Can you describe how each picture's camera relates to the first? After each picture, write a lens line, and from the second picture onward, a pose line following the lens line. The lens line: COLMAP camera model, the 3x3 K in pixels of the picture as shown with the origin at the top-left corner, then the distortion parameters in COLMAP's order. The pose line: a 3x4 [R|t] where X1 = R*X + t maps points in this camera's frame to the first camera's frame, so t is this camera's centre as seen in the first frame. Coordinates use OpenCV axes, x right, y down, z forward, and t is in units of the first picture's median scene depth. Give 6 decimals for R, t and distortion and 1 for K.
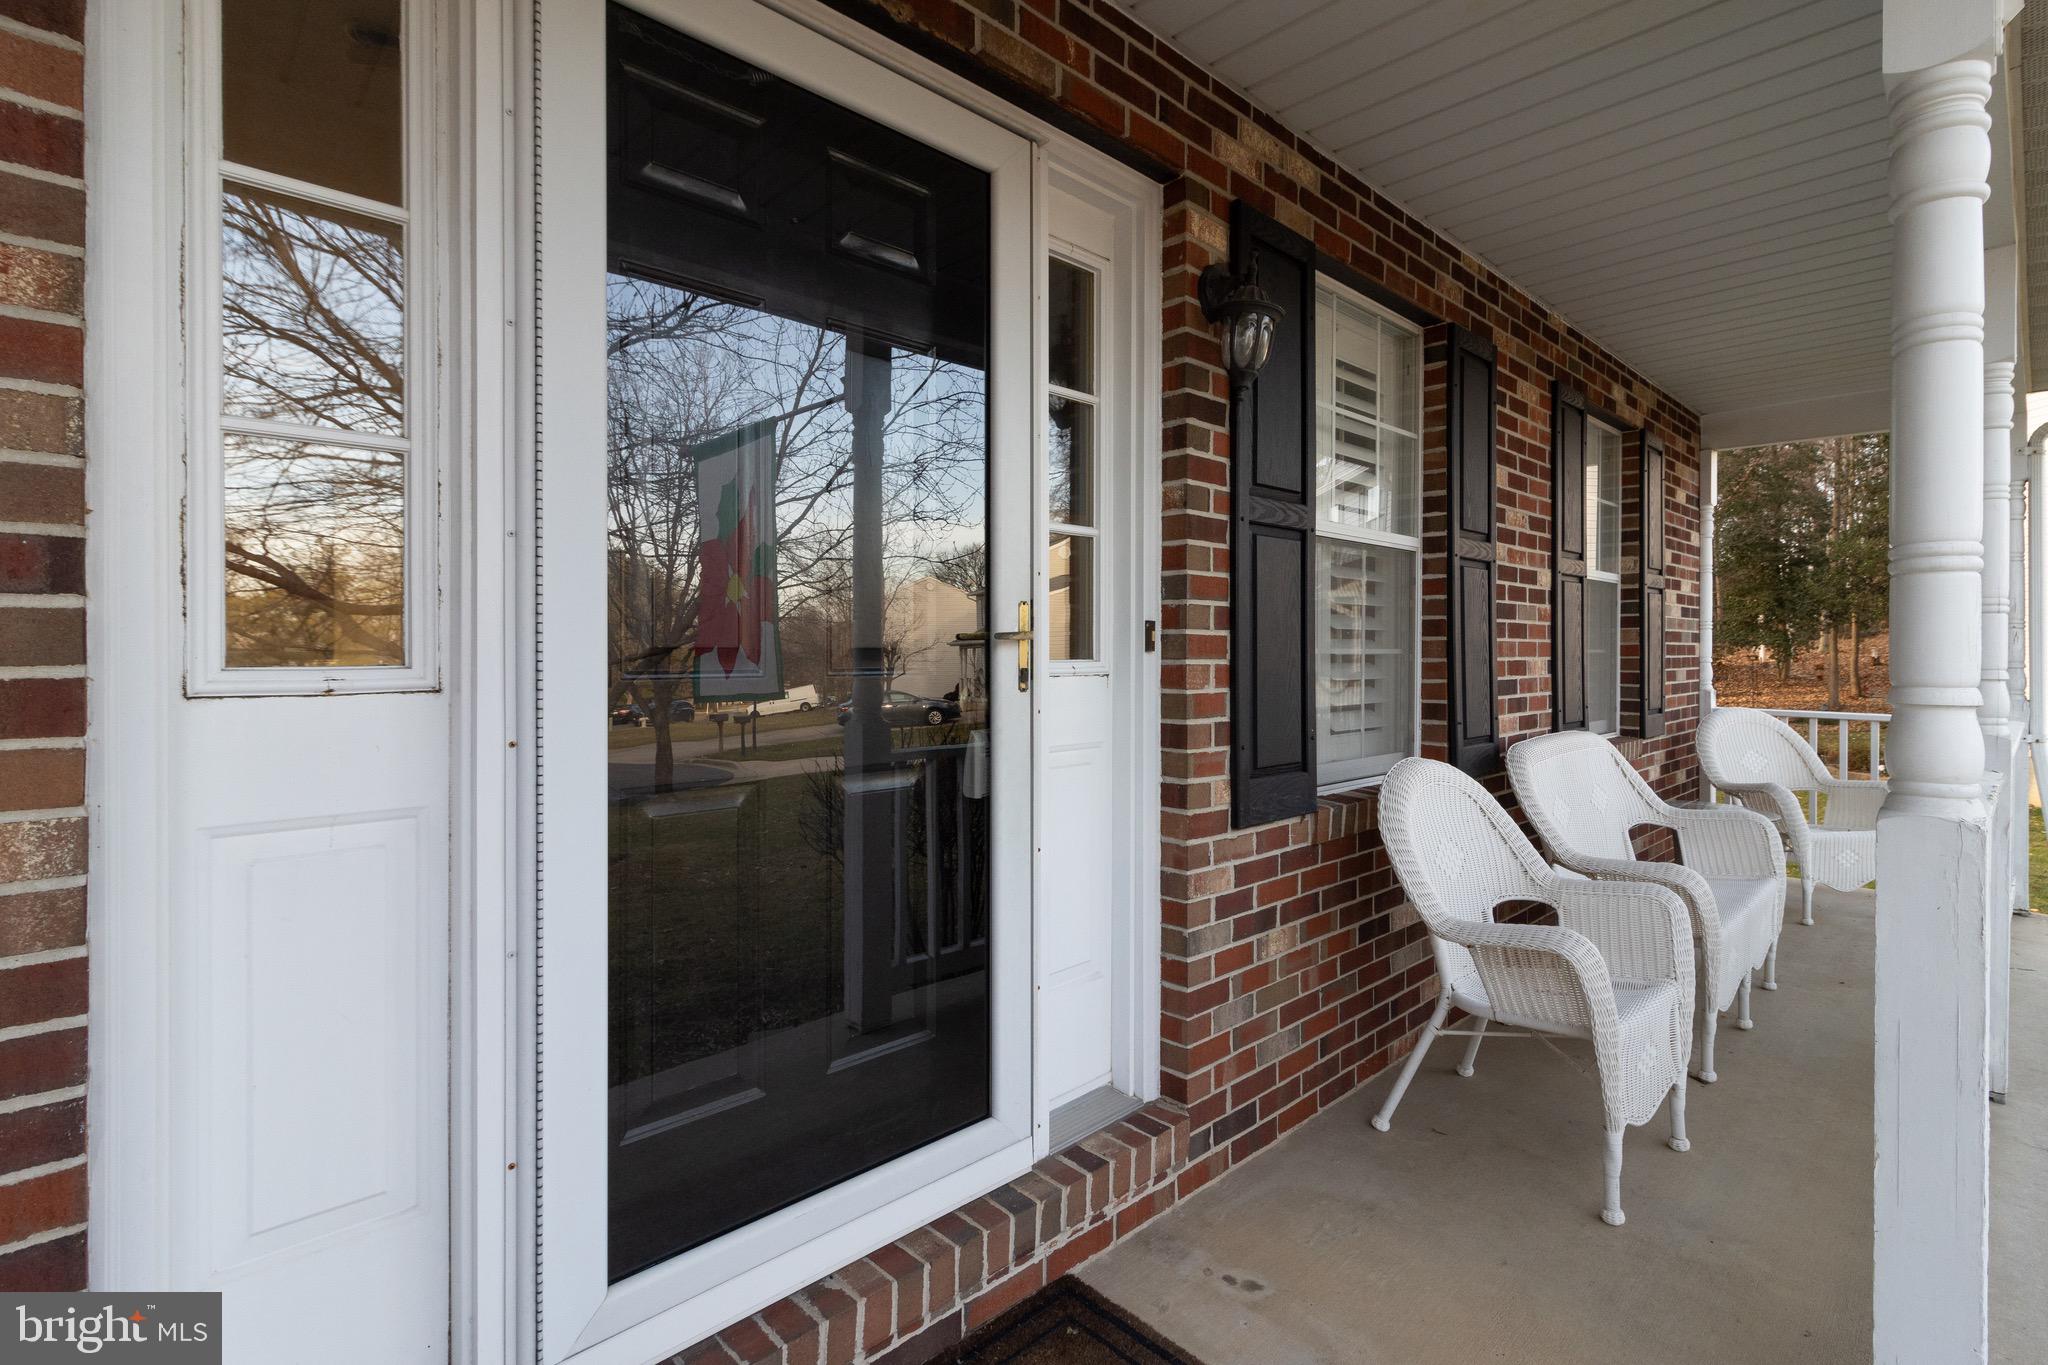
lens RADIAL K [[953.0, 0, 1022.5], [0, 953.0, 654.6], [0, 0, 1]] dist [0.001905, 0.000293]
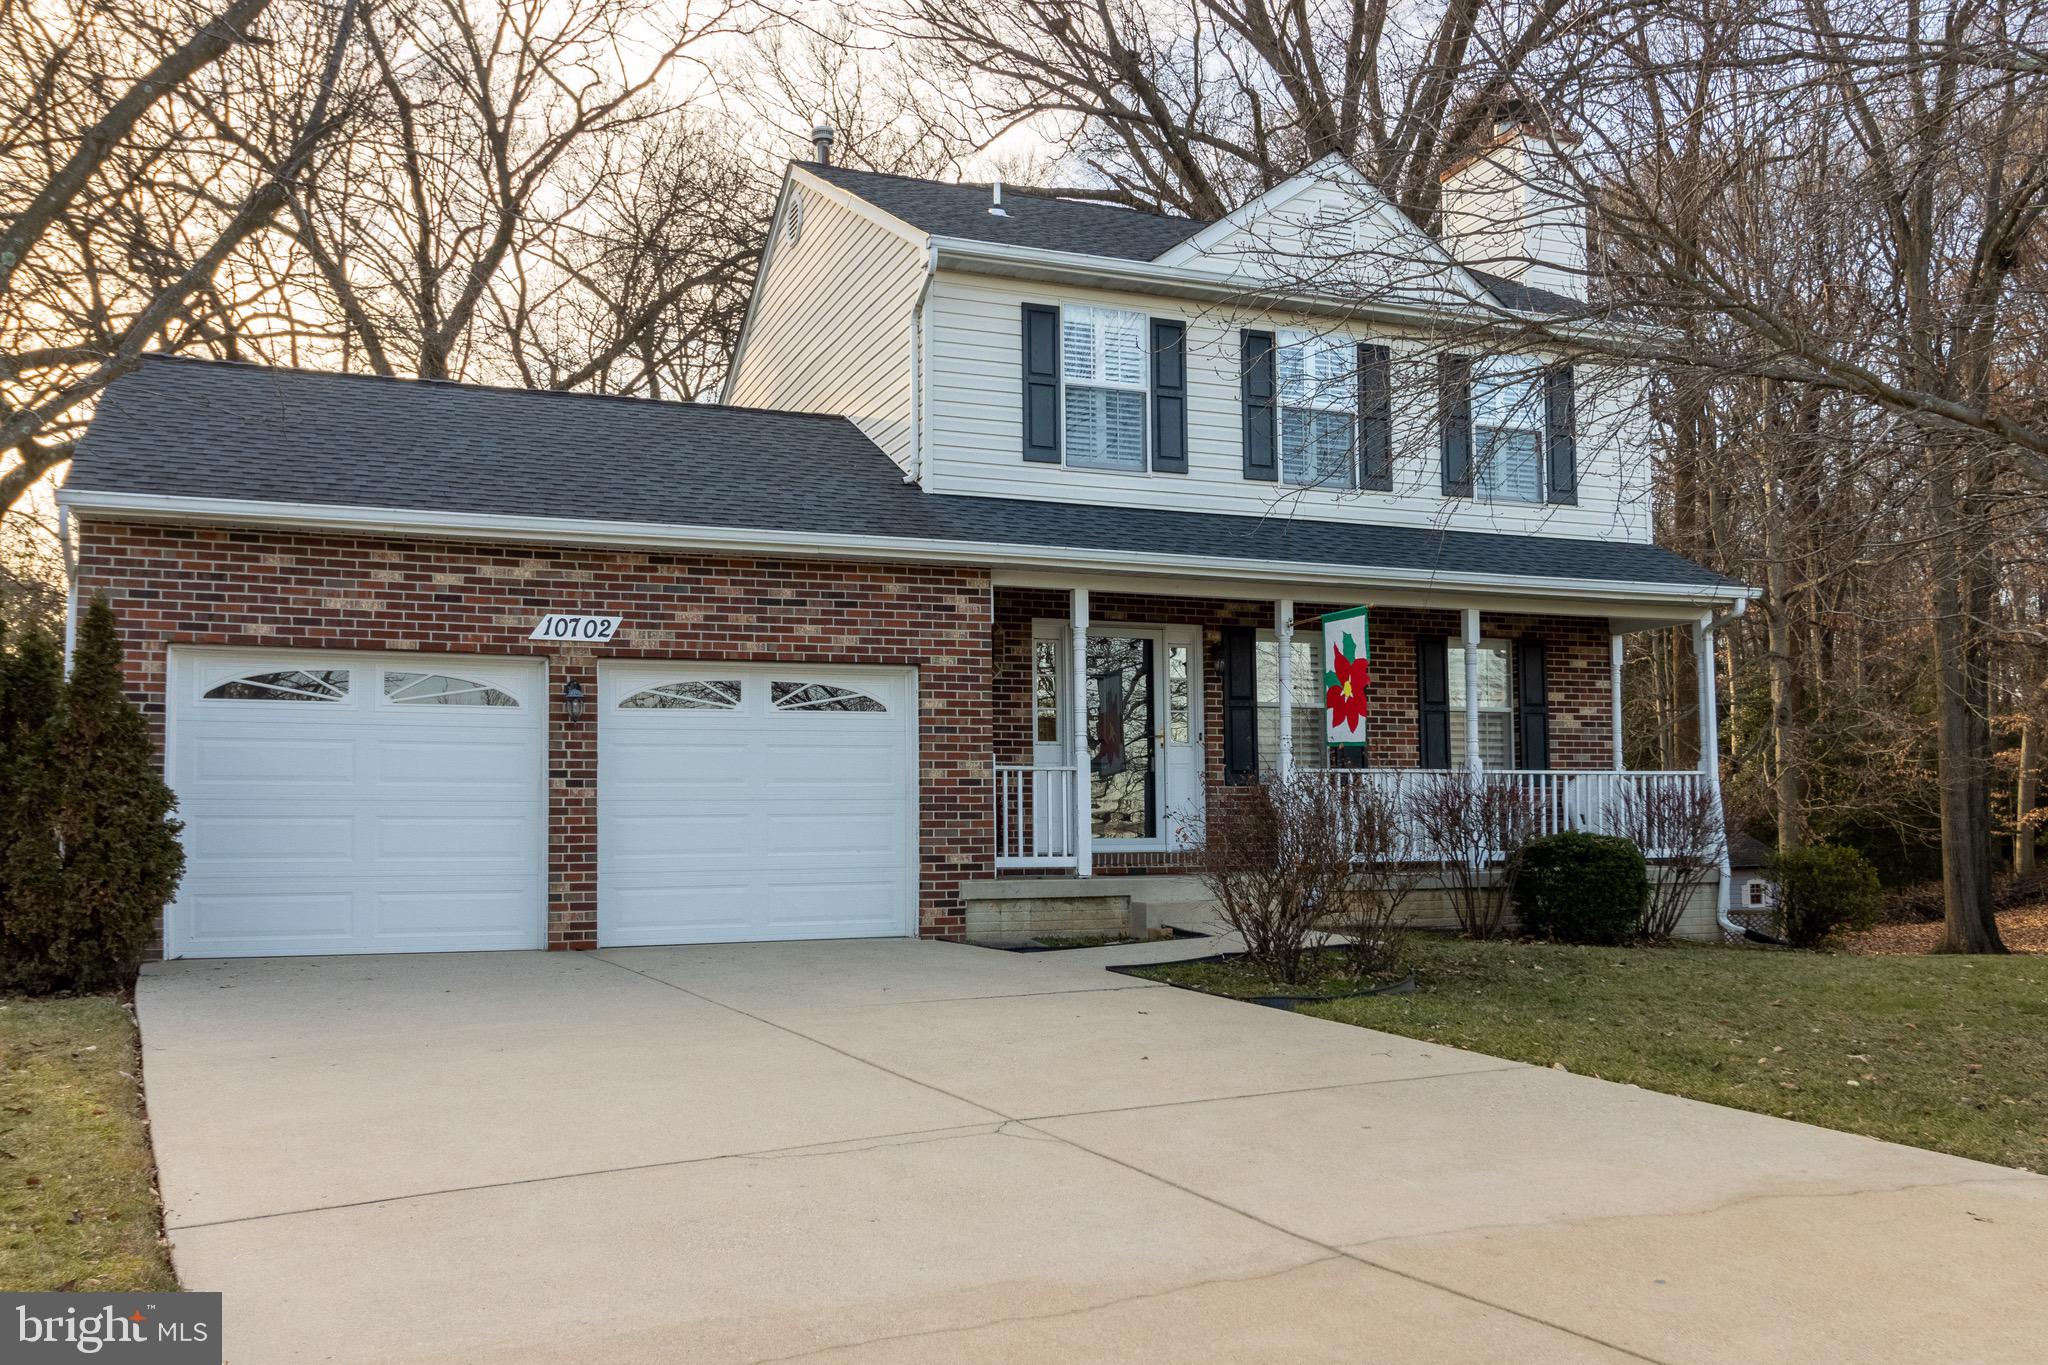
lens RADIAL K [[1702.7, 0, 1024.0], [0, 1702.7, 682.5], [0, 0, 1]] dist [-0.000023, -0.000033]
pose [[0.932224, -0.040845, -0.359570, 2.036284], [0.009519, 0.996034, -0.088464, 0.383509], [0.361758, 0.079046, 0.928915, -5.990889]]
